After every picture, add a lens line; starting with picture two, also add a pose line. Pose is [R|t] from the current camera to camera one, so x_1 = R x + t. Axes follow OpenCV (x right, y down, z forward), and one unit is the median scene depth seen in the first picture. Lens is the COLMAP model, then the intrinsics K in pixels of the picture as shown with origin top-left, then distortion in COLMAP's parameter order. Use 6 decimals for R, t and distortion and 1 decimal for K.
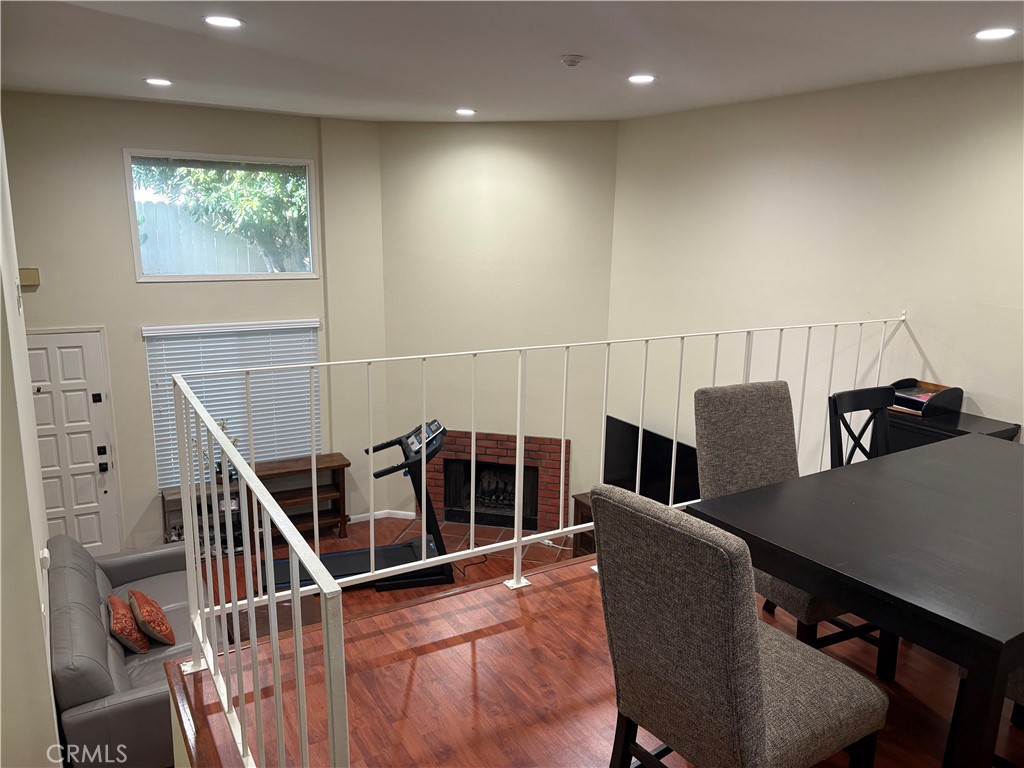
lens RADIAL K [[796.0, 0, 512.0], [0, 796.0, 384.0], [0, 0, 1]] dist [0.041549, -0.008726]
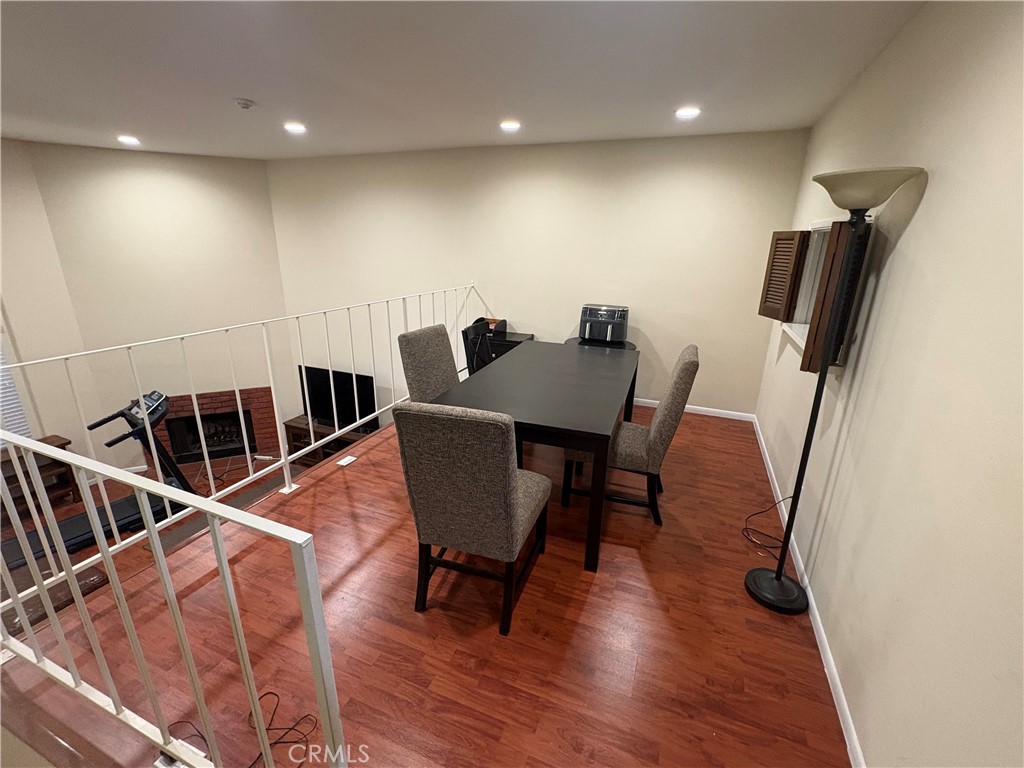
lens RADIAL K [[452.6, 0, 512.0], [0, 452.6, 384.0], [0, 0, 1]] dist [-0.000721, 0.000535]
pose [[0.789403, -0.188629, 0.584176, -0.078471], [0.126175, 0.981159, 0.146312, -0.000603], [-0.600768, -0.041791, 0.798330, 0.086879]]
